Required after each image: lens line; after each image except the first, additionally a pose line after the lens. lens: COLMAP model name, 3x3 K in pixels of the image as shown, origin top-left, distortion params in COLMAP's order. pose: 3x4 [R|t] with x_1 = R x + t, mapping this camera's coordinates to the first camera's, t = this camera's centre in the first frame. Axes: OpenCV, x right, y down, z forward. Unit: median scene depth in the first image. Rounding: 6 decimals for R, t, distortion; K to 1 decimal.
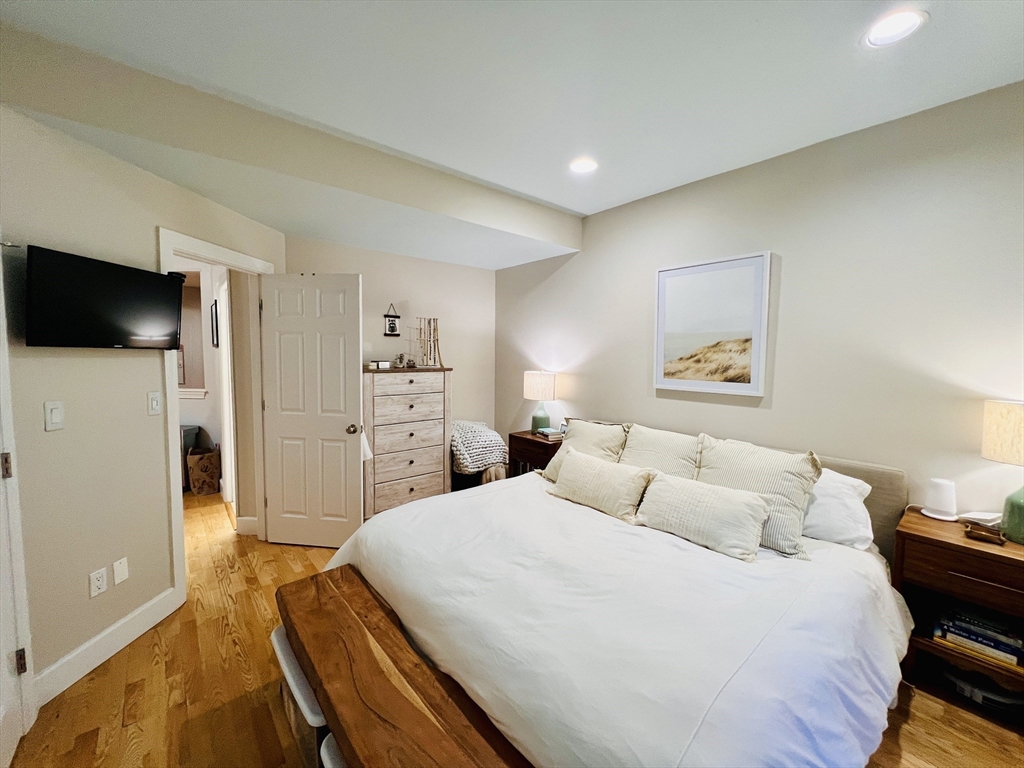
lens RADIAL K [[408.7, 0, 510.3], [0, 408.7, 384.0], [0, 0, 1]] dist [-0.002378, 0.000744]
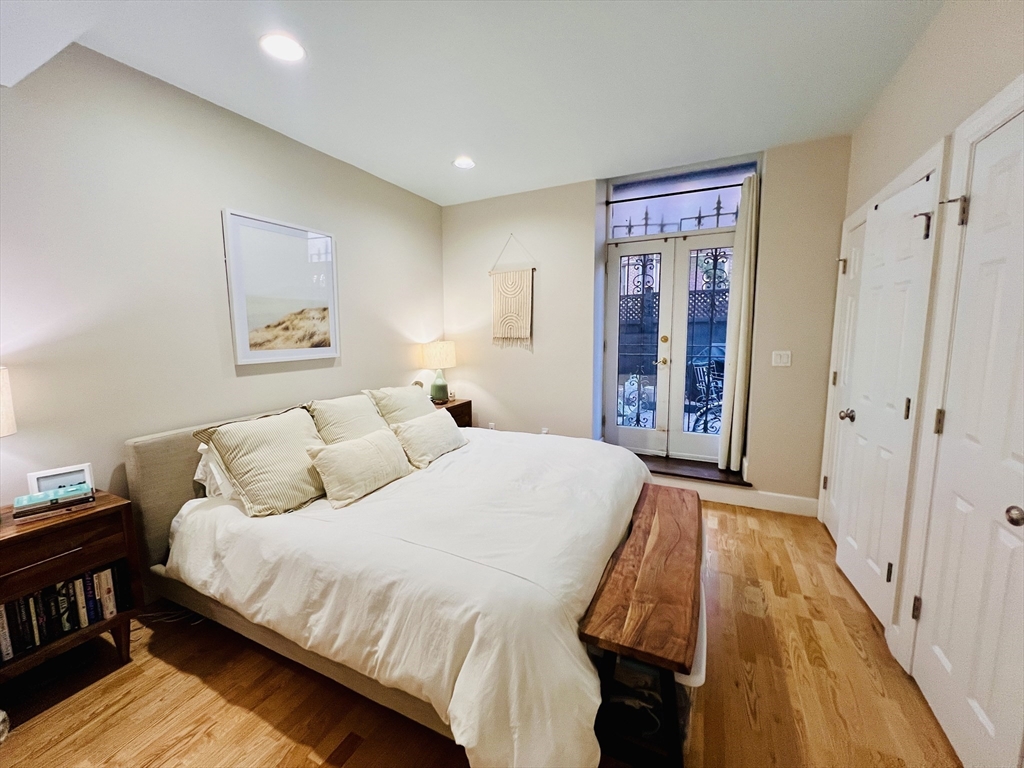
lens RADIAL K [[408.7, 0, 510.4], [0, 408.7, 382.8], [0, 0, 1]] dist [-0.002378, 0.000744]
pose [[-0.401133, -0.122803, 0.907751, -0.654136], [0.078560, 0.982710, 0.167659, -0.053018], [-0.912645, 0.138566, -0.384550, 0.950812]]
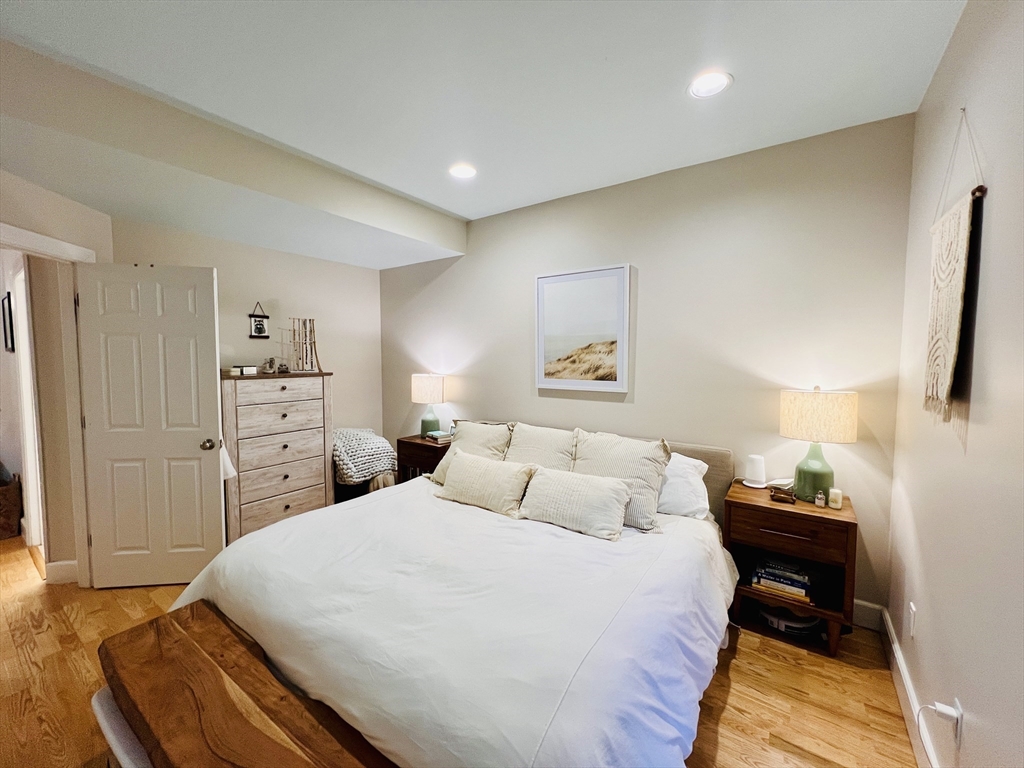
lens RADIAL K [[408.7, 0, 510.8], [0, 408.7, 383.4], [0, 0, 1]] dist [-0.002378, 0.000744]
pose [[0.968071, -0.025843, 0.249340, 0.027196], [0.027628, 0.999612, -0.003662, 0.000868], [-0.249148, 0.010434, 0.968409, -0.009659]]
